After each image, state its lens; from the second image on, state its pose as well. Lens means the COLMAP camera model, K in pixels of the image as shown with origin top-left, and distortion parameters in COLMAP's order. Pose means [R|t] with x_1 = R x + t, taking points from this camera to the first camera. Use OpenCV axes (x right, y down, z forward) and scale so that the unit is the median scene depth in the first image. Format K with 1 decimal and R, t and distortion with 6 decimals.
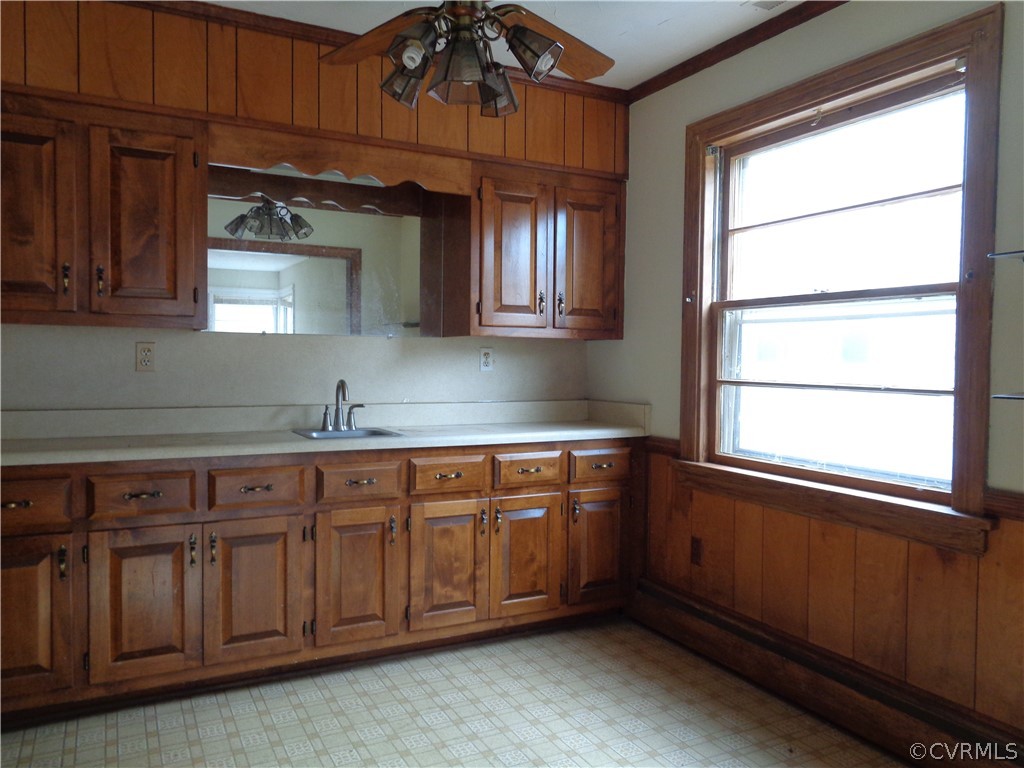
lens RADIAL K [[784.5, 0, 509.7], [0, 784.5, 384.4], [0, 0, 1]] dist [0.016416, -0.000248]
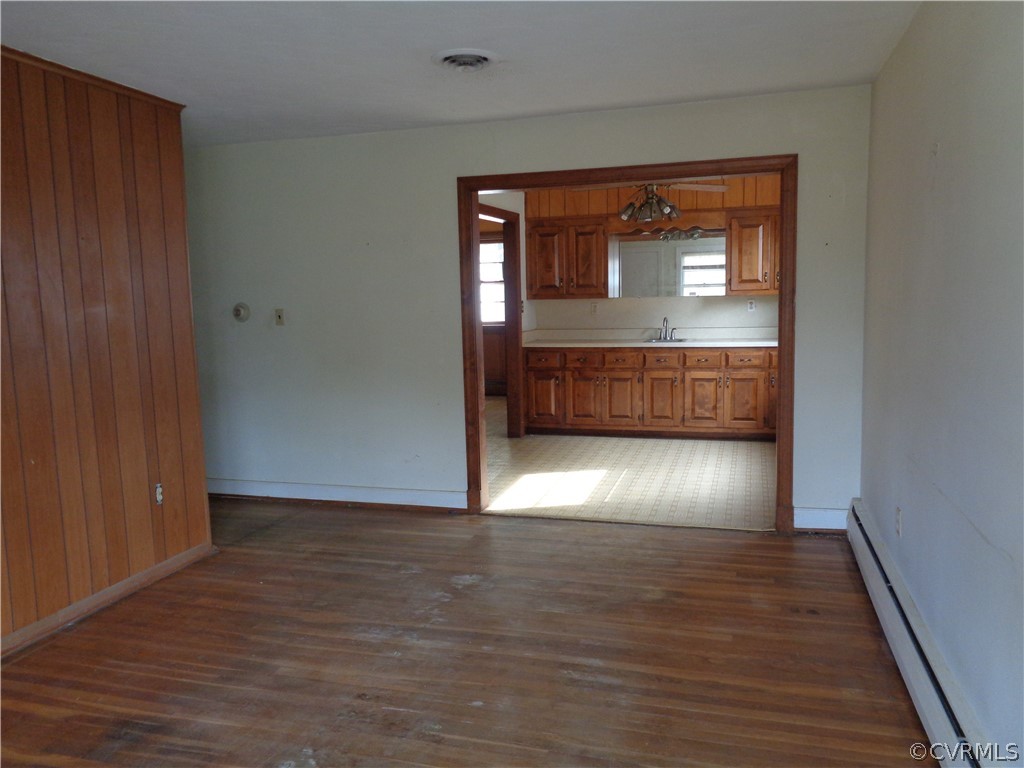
lens RADIAL K [[784.5, 0, 513.2], [0, 784.5, 383.9], [0, 0, 1]] dist [0.016416, -0.000248]
pose [[0.707387, 0.053527, -0.704796, 1.154298], [0.009397, 0.996328, 0.085099, -0.012028], [0.706764, -0.066821, 0.704287, -0.989752]]
